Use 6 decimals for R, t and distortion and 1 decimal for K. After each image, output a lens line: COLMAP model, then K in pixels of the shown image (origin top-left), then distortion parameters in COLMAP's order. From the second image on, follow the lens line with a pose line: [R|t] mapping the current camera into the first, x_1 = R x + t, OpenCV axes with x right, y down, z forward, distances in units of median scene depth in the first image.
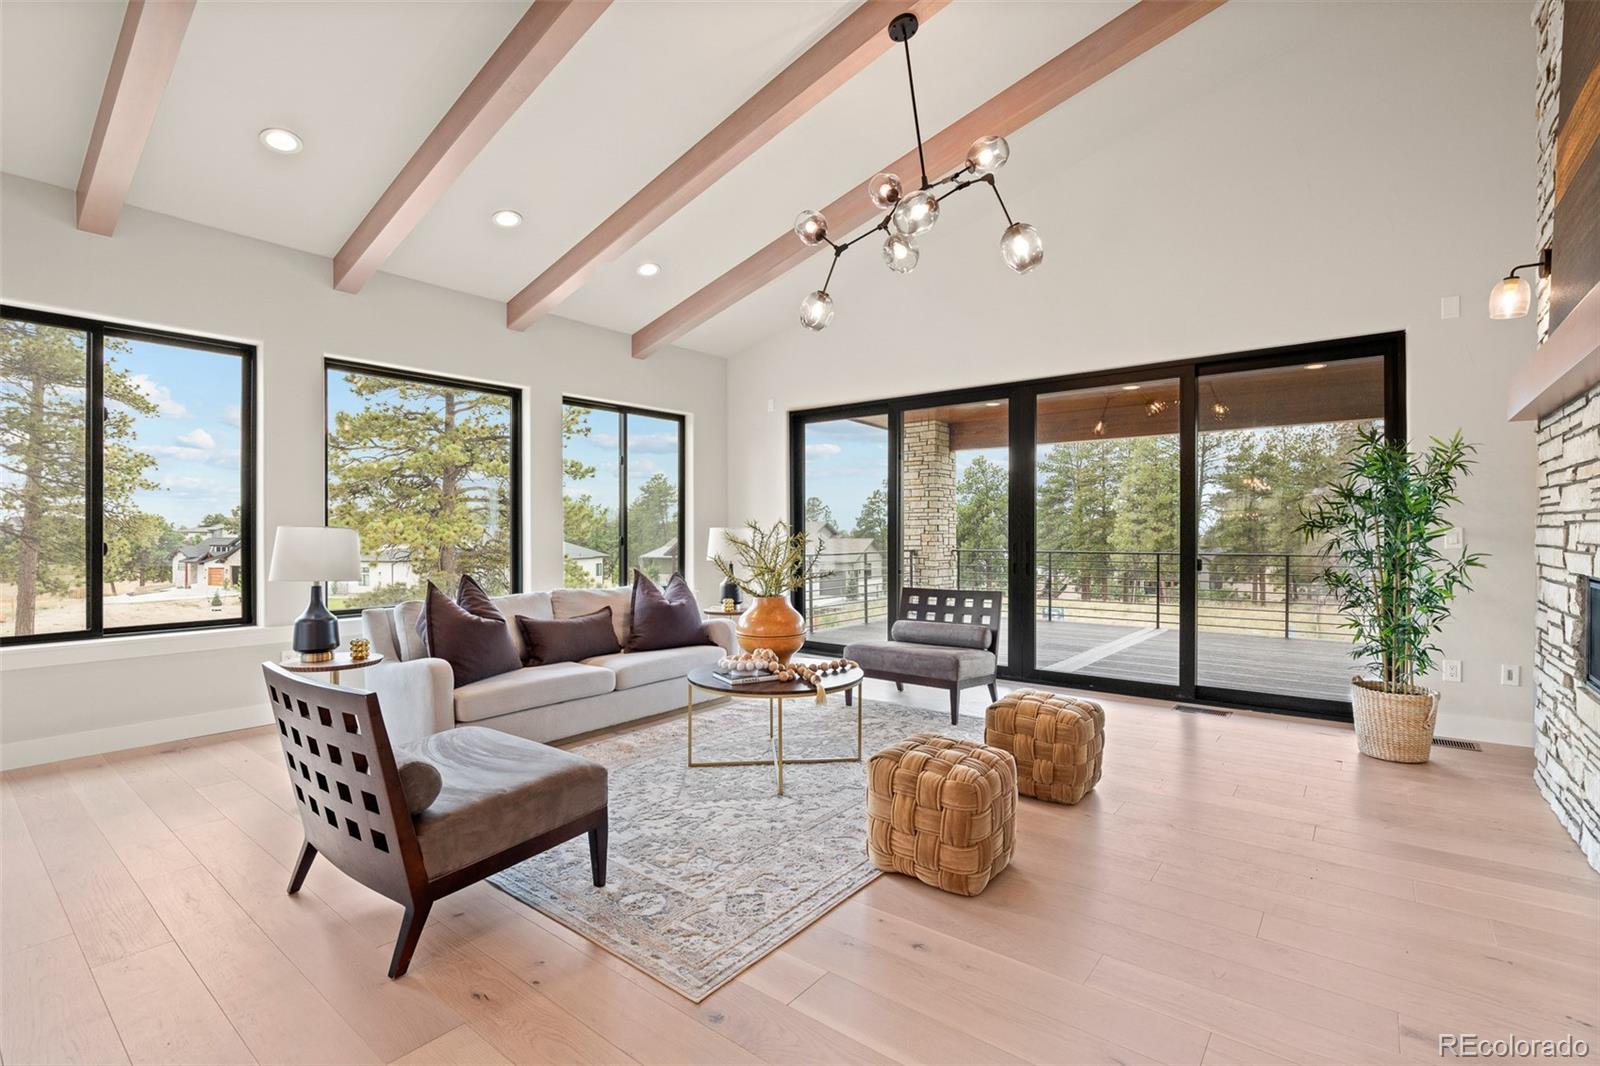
lens RADIAL K [[721.8, 0, 800.0], [0, 721.8, 533.0], [0, 0, 1]] dist [-0.012280, 0.000712]
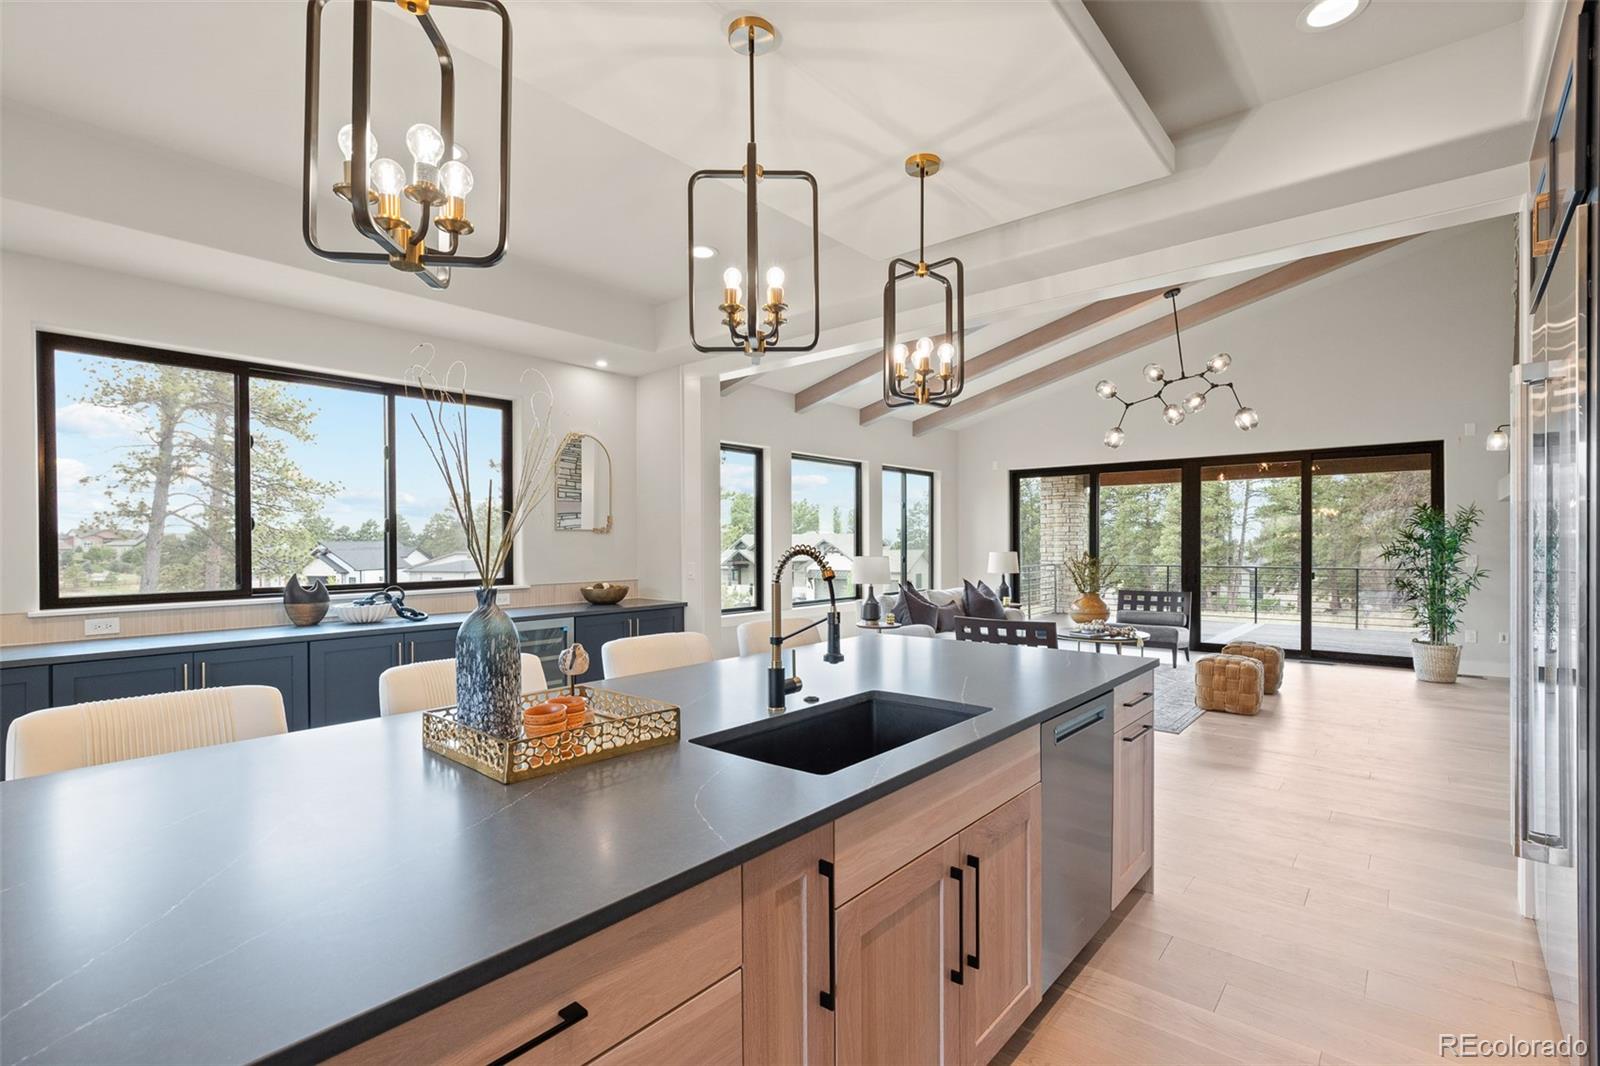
lens RADIAL K [[730.4, 0, 804.1], [0, 730.4, 544.4], [0, 0, 1]] dist [-0.000161, 0.000310]
pose [[0.999722, -0.000931, -0.023575, -0.706092], [0.000982, 0.999997, 0.002170, -0.040097], [0.023573, -0.002193, 0.999720, -0.861034]]
